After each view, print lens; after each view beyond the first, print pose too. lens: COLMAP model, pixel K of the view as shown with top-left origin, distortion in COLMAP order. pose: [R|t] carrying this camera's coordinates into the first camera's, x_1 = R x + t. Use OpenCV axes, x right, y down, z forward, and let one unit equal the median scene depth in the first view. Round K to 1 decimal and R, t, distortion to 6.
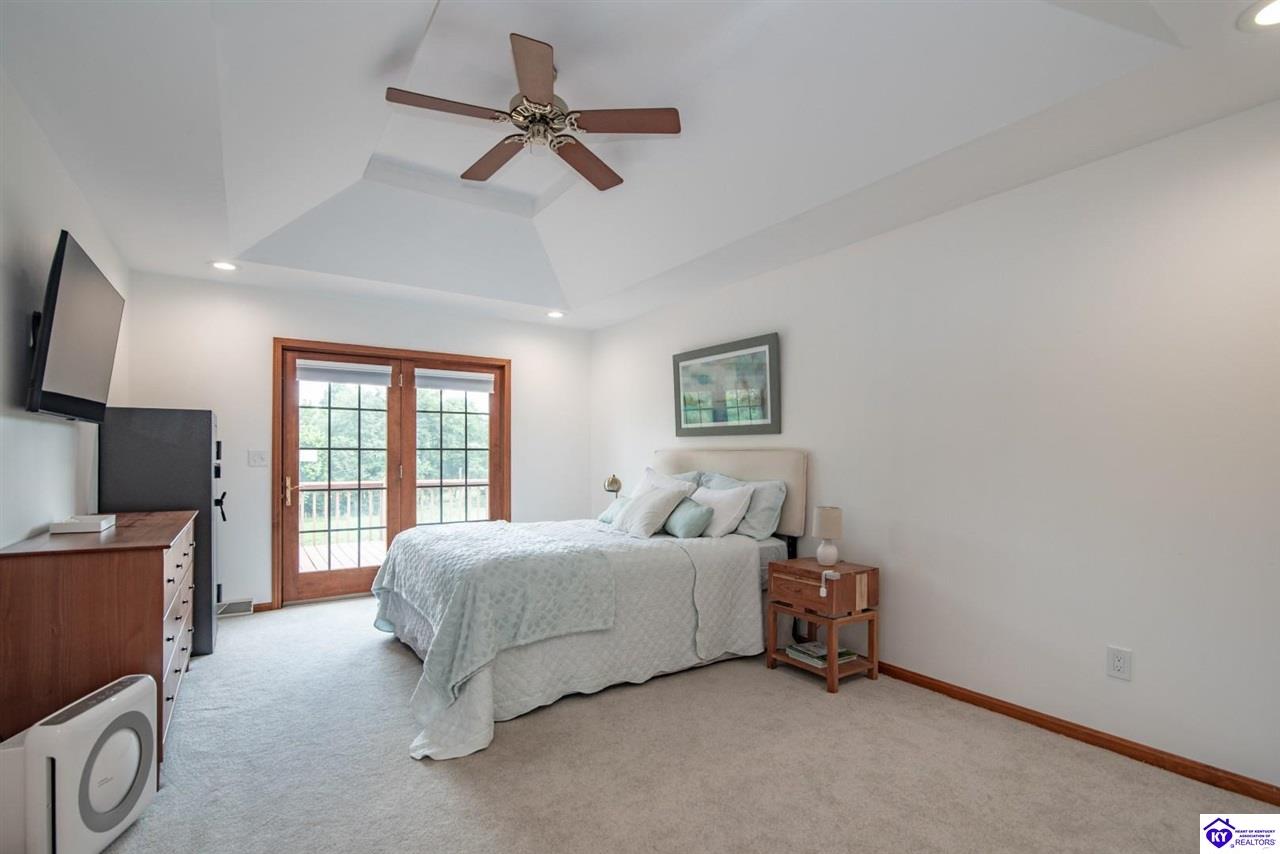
lens RADIAL K [[602.3, 0, 664.6], [0, 602.3, 451.1], [0, 0, 1]] dist [-0.022396, 0.001911]
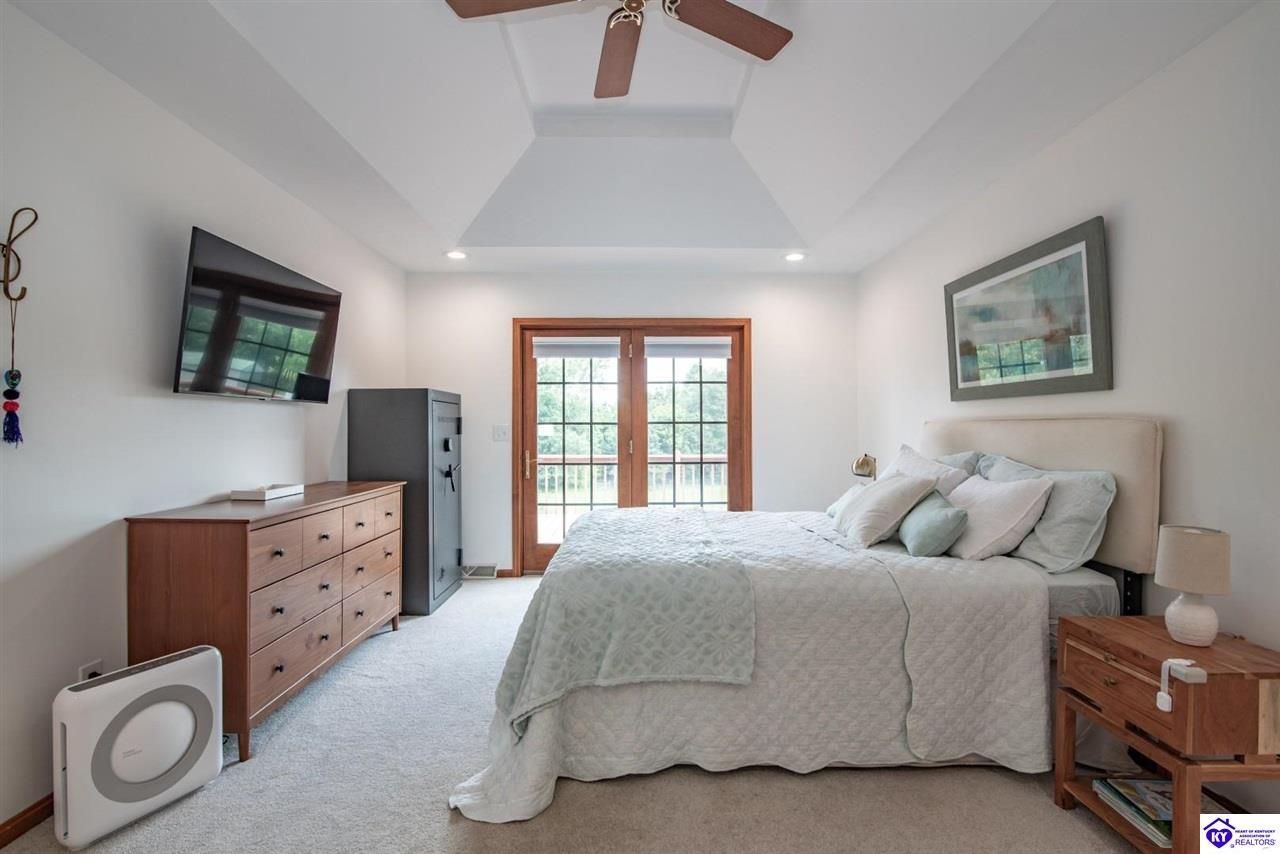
lens RADIAL K [[602.3, 0, 643.7], [0, 602.3, 423.4], [0, 0, 1]] dist [-0.022396, 0.001911]
pose [[0.822029, -0.009722, -0.569363, 0.160263], [0.008783, 0.999952, -0.004394, 0.002171], [0.569378, -0.001389, 0.822075, 0.297495]]
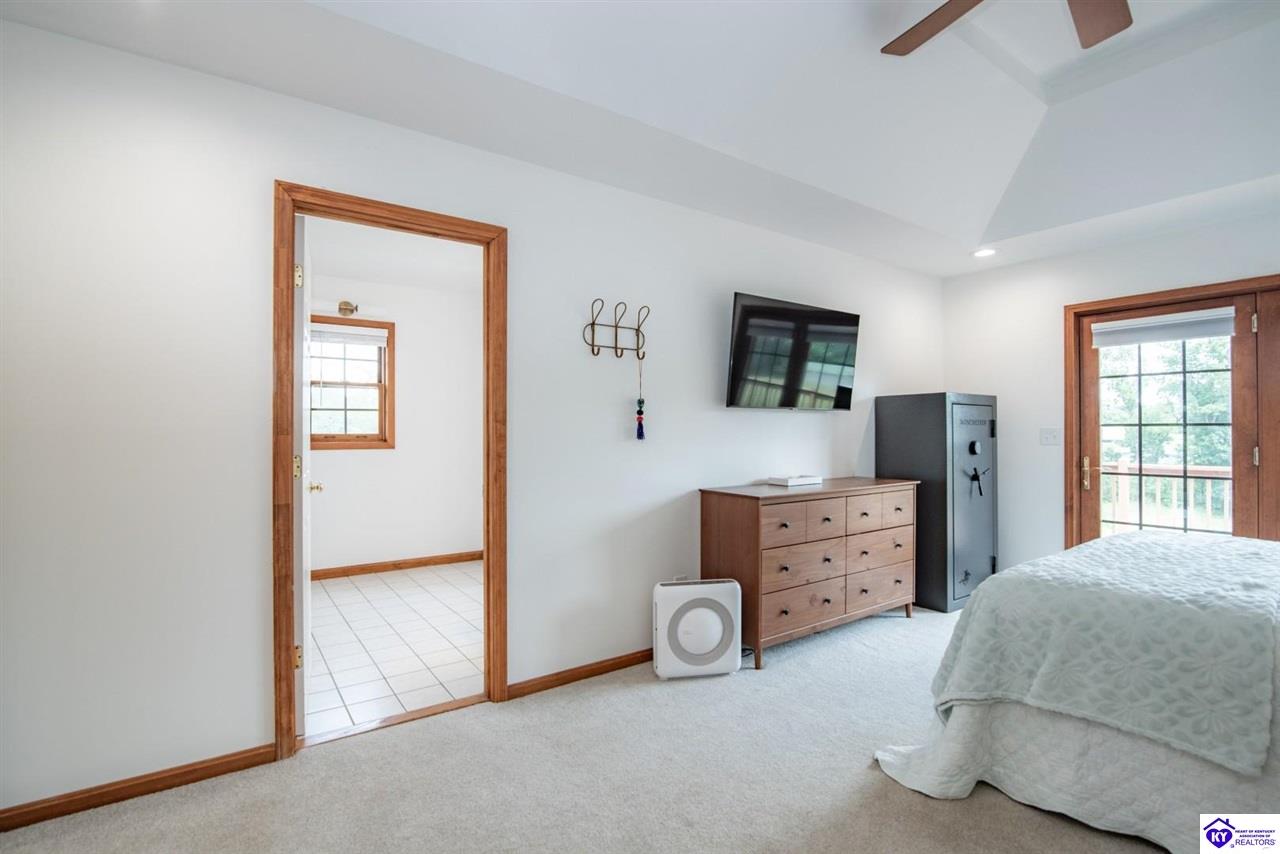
lens RADIAL K [[602.3, 0, 628.9], [0, 602.3, 429.7], [0, 0, 1]] dist [-0.022396, 0.001911]
pose [[-0.014768, -0.008716, -0.999853, 0.322669], [0.009399, 0.999917, -0.008855, 0.004312], [0.999847, -0.009529, -0.014685, 0.386387]]
